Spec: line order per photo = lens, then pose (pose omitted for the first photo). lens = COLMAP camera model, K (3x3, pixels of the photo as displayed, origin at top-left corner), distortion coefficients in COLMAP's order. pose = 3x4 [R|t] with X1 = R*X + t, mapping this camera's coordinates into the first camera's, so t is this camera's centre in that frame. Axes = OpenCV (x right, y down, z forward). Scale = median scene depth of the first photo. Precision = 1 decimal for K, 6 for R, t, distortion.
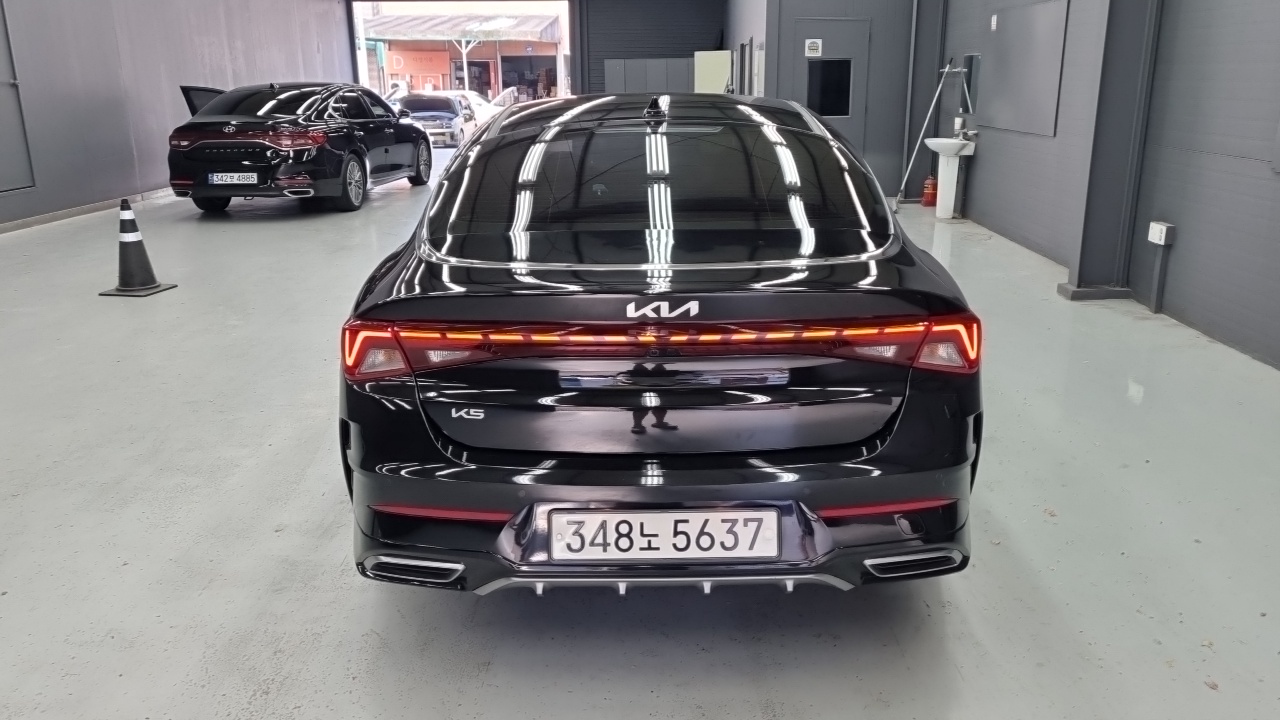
lens RADIAL K [[1008.9, 0, 640.0], [0, 1008.9, 360.0], [0, 0, 1]] dist [0.069105, -0.006334]
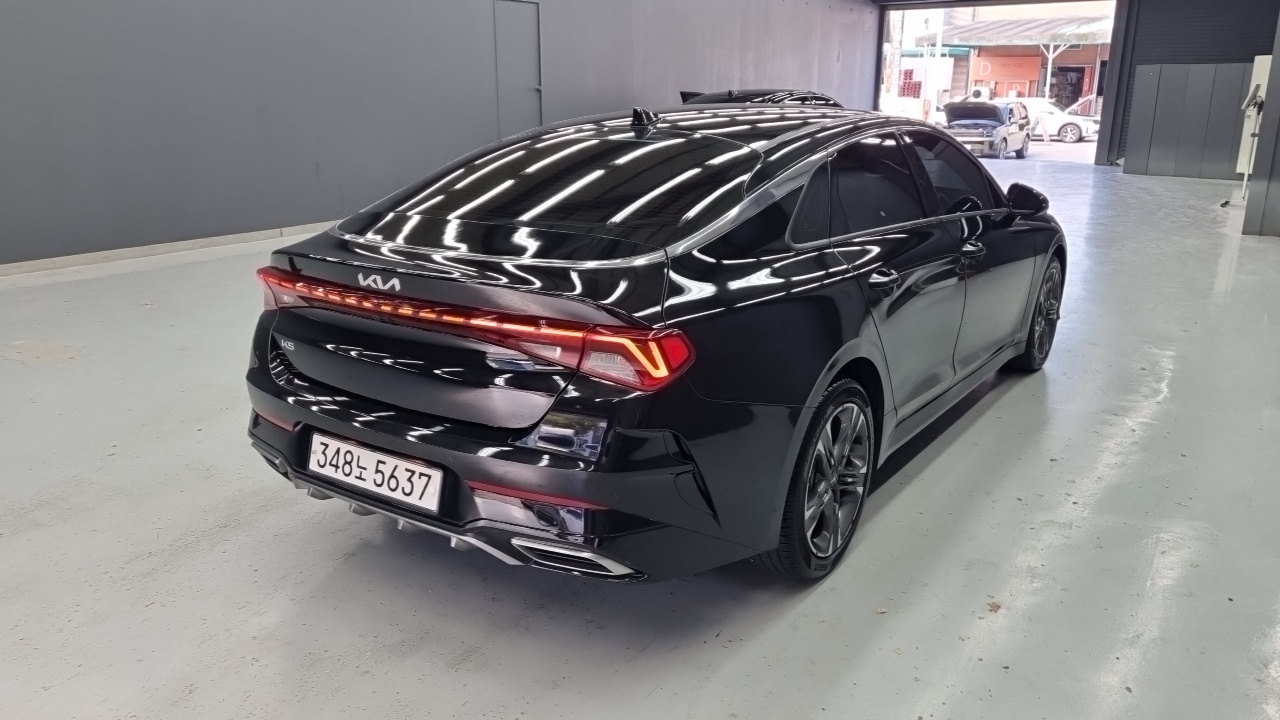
lens RADIAL K [[1008.9, 0, 640.0], [0, 1008.9, 360.0], [0, 0, 1]] dist [0.069105, -0.006334]
pose [[0.816701, 0.170343, -0.551346, 0.913959], [-0.173047, 0.983762, 0.047610, -0.066967], [0.550504, 0.056526, 0.832917, 0.164778]]
